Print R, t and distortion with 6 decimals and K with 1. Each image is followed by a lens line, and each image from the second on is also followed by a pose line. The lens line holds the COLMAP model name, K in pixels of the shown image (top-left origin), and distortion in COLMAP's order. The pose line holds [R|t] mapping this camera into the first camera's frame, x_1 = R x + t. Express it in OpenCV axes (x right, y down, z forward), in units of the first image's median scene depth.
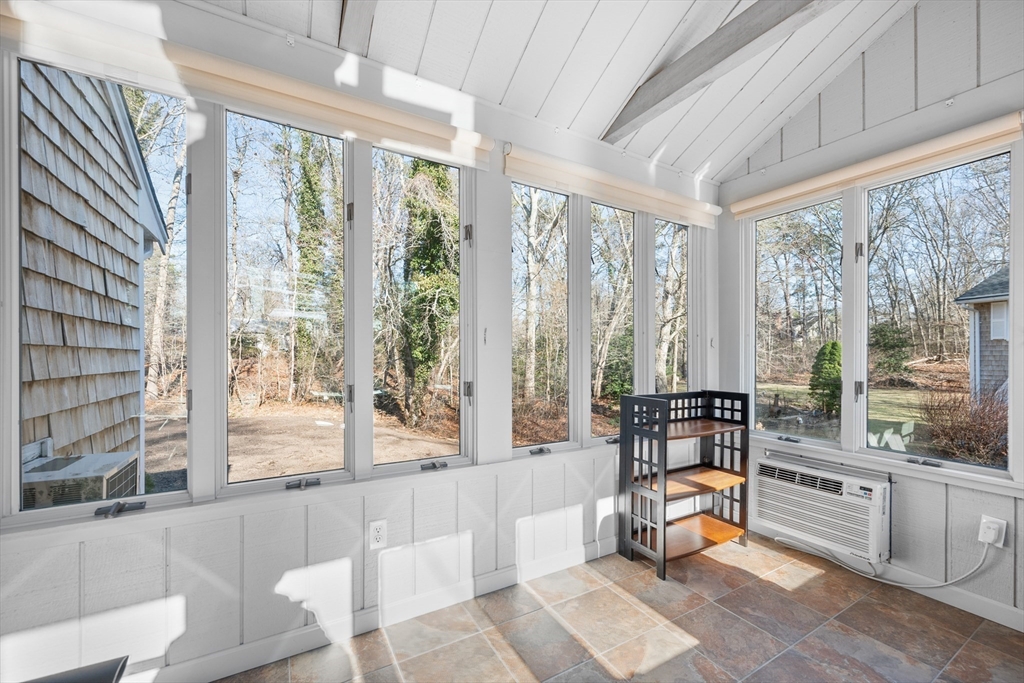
lens RADIAL K [[408.6, 0, 511.7], [0, 408.6, 355.8], [0, 0, 1]] dist [0.003174, 0.000448]
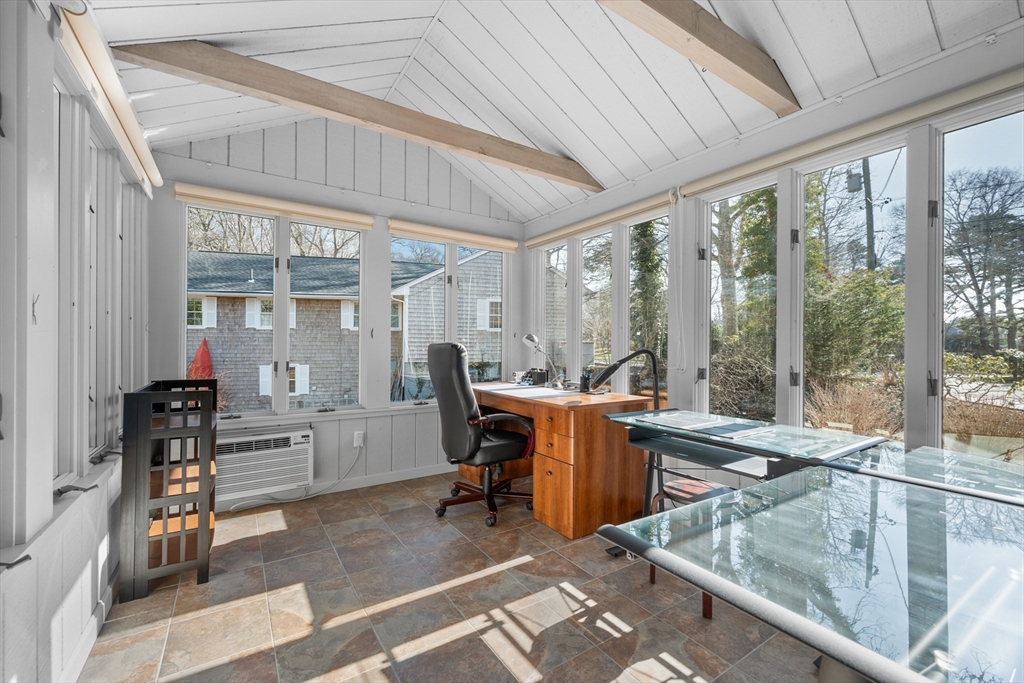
lens RADIAL K [[433.2, 0, 512.9], [0, 433.2, 340.9], [0, 0, 1]] dist [-0.003135, 0.000687]
pose [[-0.051497, 0.001357, 0.998672, -0.651972], [-0.004035, 0.999991, -0.001567, -0.005263], [-0.998665, -0.004111, -0.051491, 0.353919]]
